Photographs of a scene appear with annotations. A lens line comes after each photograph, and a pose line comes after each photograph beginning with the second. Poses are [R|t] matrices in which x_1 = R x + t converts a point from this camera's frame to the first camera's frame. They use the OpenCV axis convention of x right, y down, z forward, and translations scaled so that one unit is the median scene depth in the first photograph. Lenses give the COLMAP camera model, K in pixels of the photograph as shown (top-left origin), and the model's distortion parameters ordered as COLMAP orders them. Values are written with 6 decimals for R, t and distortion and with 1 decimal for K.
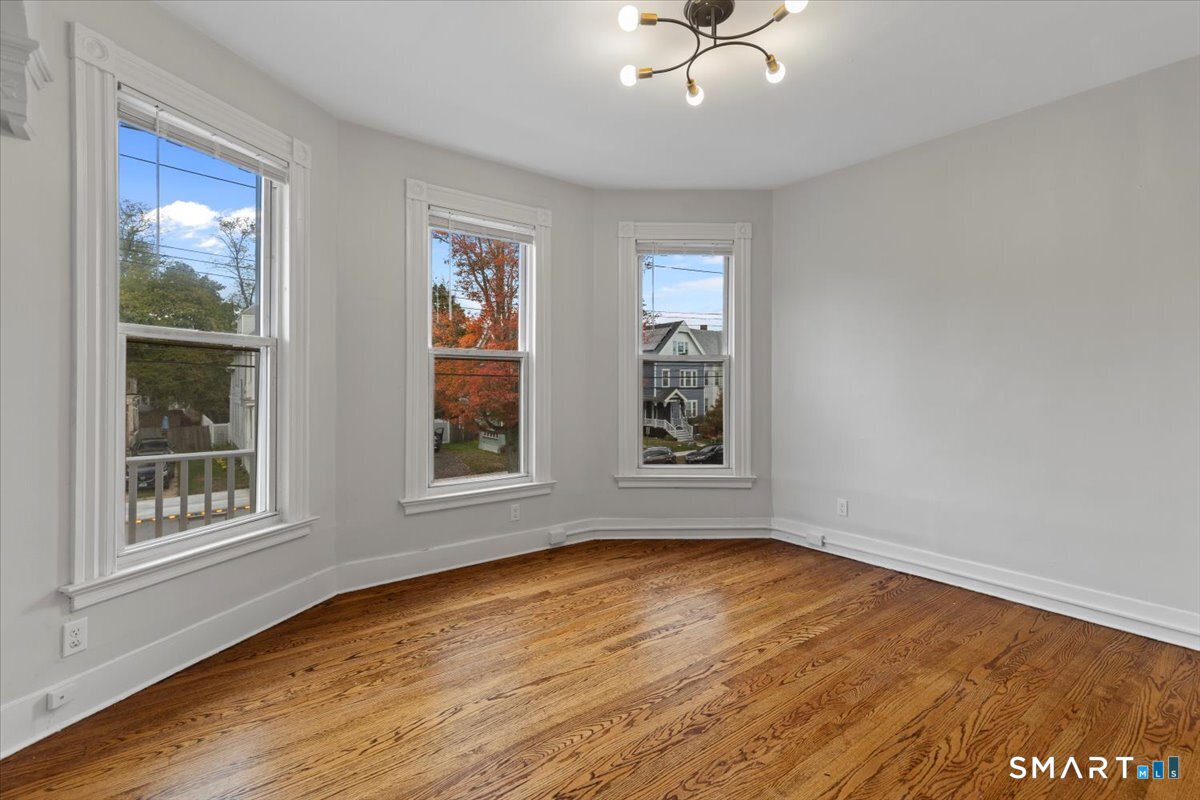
lens RADIAL K [[546.1, 0, 615.3], [0, 546.1, 382.7], [0, 0, 1]] dist [0.007022, -0.000396]
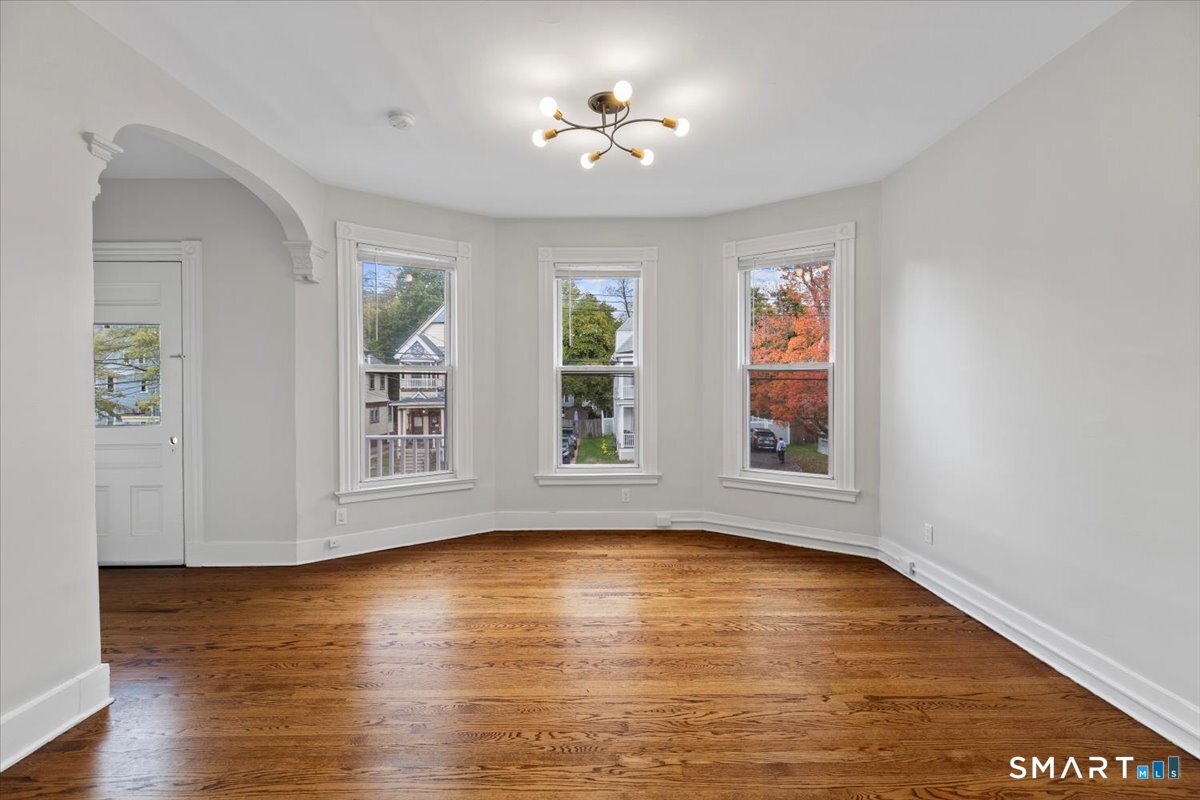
lens RADIAL K [[547.2, 0, 610.9], [0, 547.2, 387.8], [0, 0, 1]] dist [0.006869, -0.000272]
pose [[0.794935, -0.002172, -0.606691, 0.606830], [0.006423, 0.999968, 0.004836, -0.015446], [0.606661, -0.007741, 0.794923, -0.012492]]
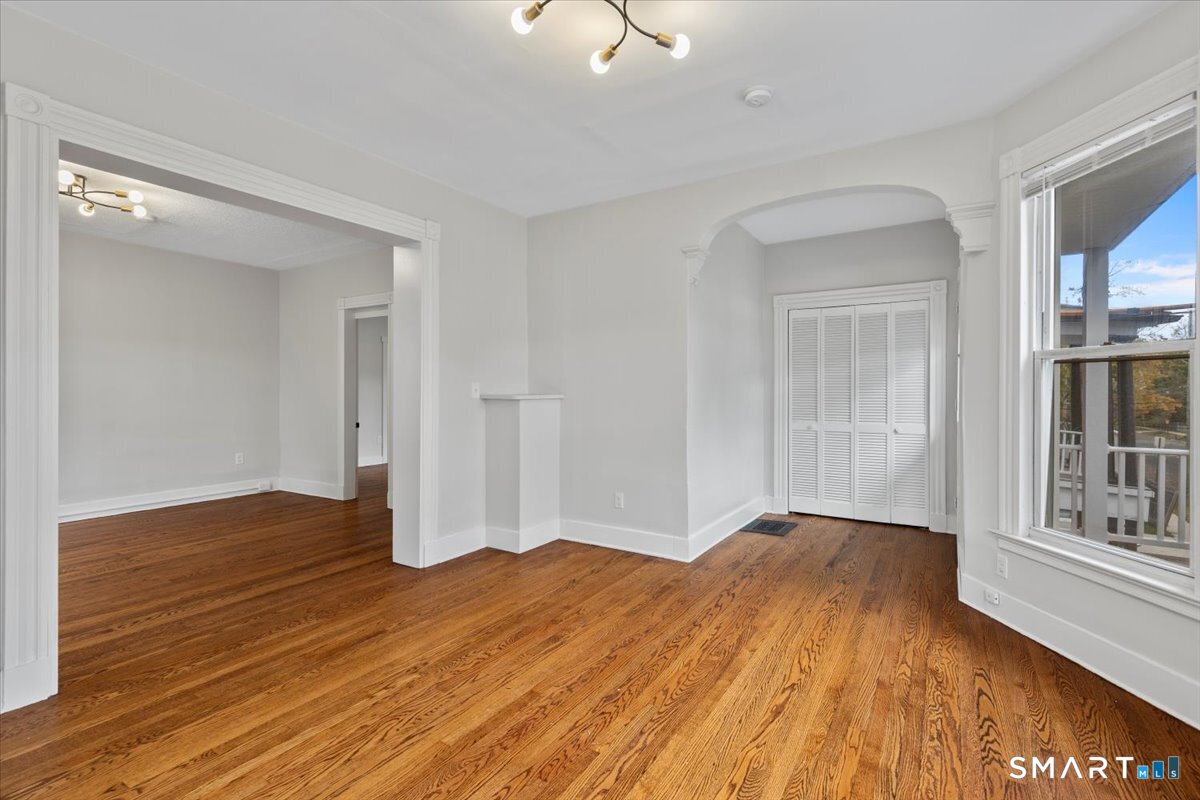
lens RADIAL K [[547.2, 0, 610.9], [0, 547.2, 387.8], [0, 0, 1]] dist [0.006869, -0.000272]
pose [[-0.940222, -0.003210, -0.340546, 0.297396], [-0.001246, 0.999981, -0.005988, -0.007130], [0.340559, -0.005205, -0.940209, 1.146262]]
